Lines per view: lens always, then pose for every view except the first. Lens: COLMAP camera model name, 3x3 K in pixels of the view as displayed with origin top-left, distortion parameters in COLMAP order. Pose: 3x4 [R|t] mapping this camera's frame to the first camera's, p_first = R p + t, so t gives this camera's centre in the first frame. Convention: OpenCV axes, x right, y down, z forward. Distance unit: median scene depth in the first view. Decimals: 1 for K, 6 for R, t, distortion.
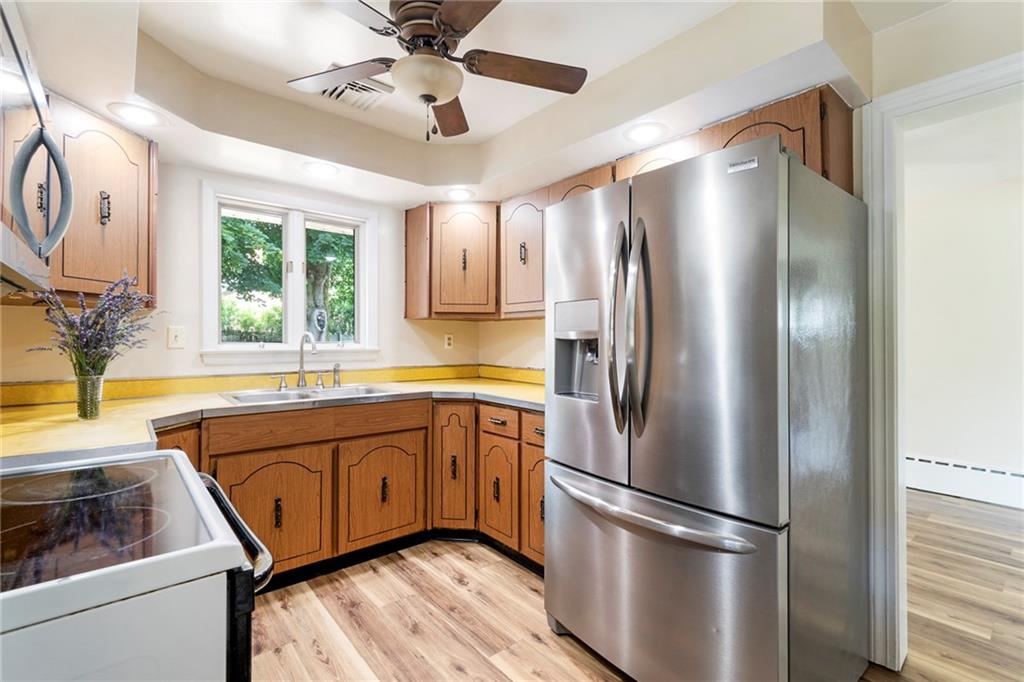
lens RADIAL K [[462.8, 0, 517.2], [0, 462.8, 336.5], [0, 0, 1]] dist [0.000422, -0.000192]
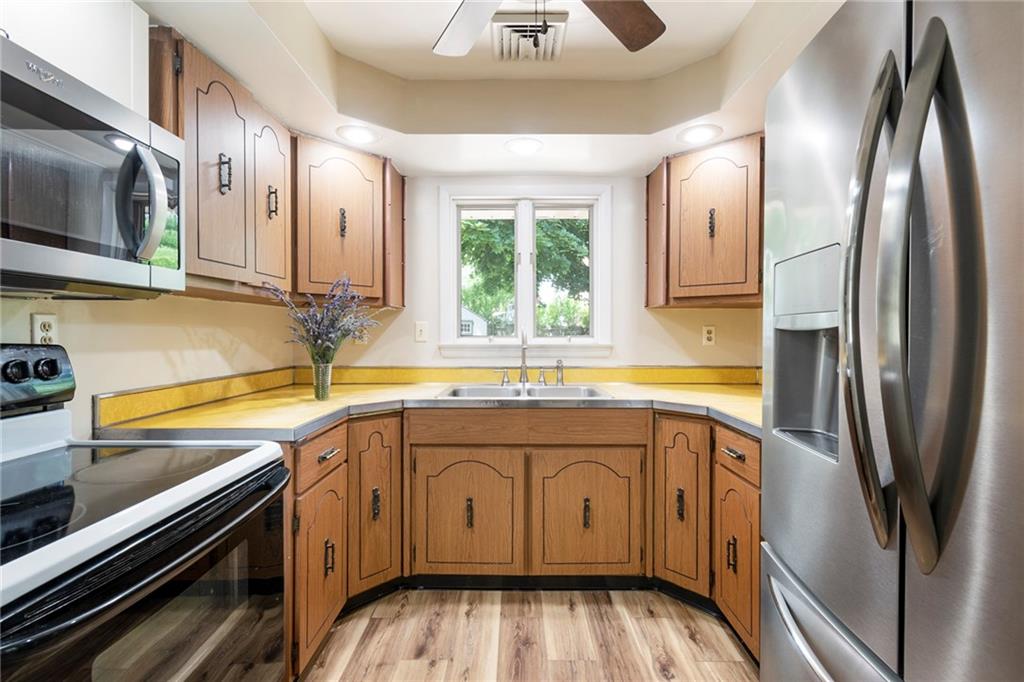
lens RADIAL K [[462.8, 0, 509.2], [0, 462.8, 339.4], [0, 0, 1]] dist [0.000422, -0.000192]
pose [[0.755340, 0.003874, -0.655322, 0.148284], [0.006965, 0.999879, 0.013940, 0.005792], [0.655296, -0.015094, 0.755221, 0.278704]]
